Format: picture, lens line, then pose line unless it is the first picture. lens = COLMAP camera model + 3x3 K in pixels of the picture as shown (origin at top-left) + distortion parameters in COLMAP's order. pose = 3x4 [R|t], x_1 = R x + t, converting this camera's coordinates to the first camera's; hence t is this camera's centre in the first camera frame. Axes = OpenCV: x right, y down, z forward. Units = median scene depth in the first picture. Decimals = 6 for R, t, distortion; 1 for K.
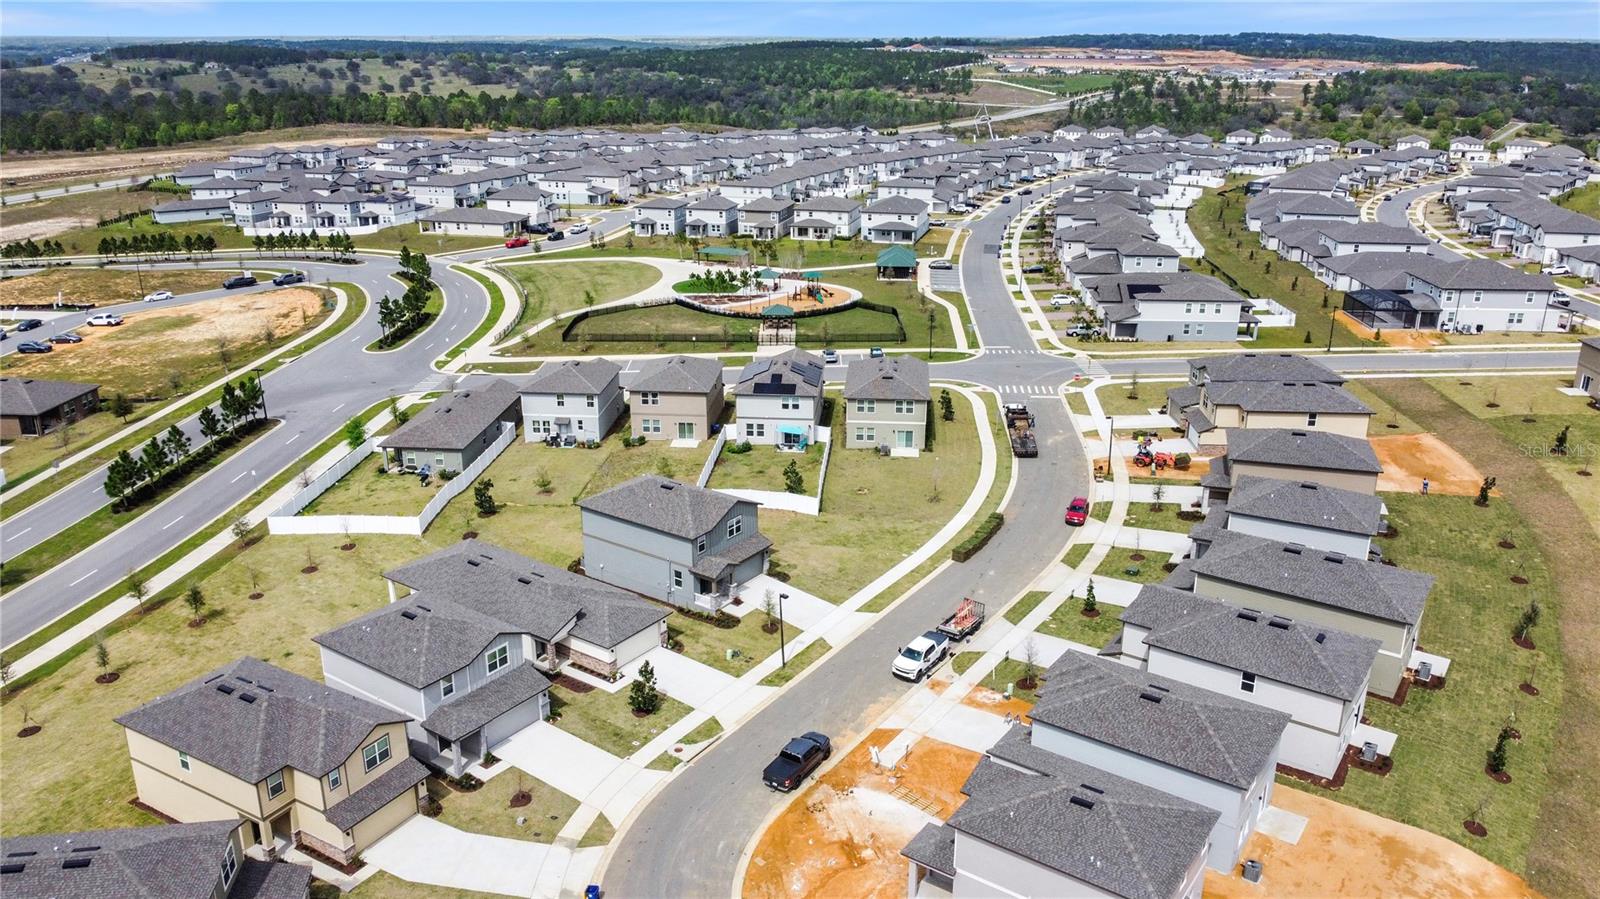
lens RADIAL K [[1111.5, 0, 800.0], [0, 1111.5, 449.5], [0, 0, 1]] dist [-0.002689, -0.006831]
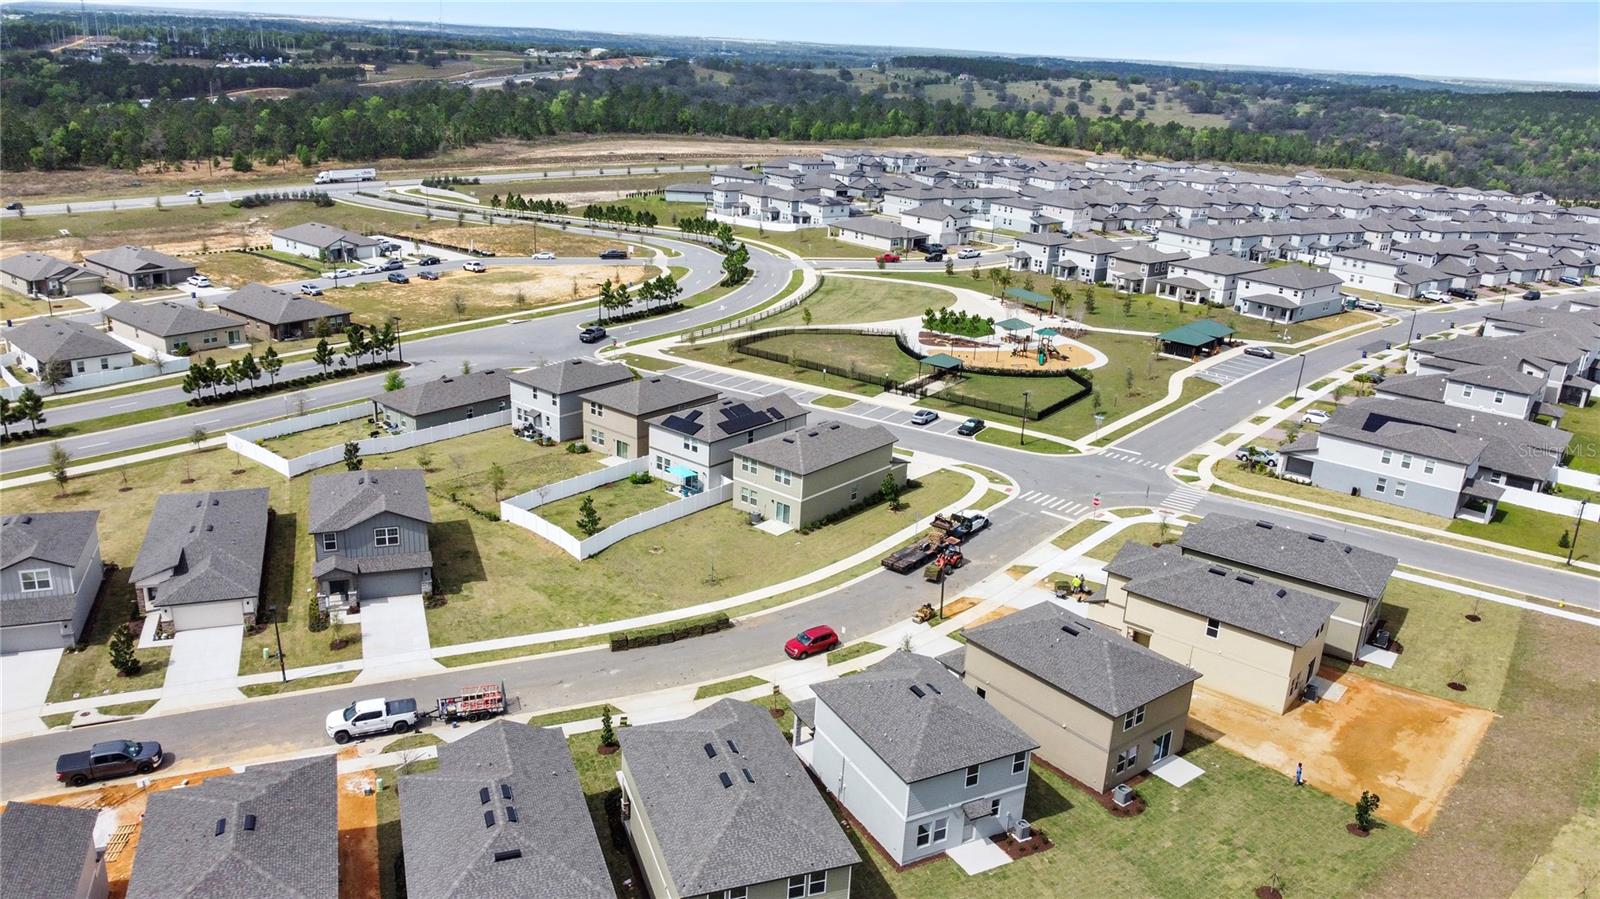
lens RADIAL K [[1124.8, 0, 800.0], [0, 1124.8, 449.5], [0, 0, 1]] dist [0.008814, -0.002527]
pose [[0.839118, 0.223971, -0.495700, 0.323010], [-0.236089, 0.970946, 0.039049, -0.057914], [0.490044, 0.084263, 0.867616, 0.143247]]
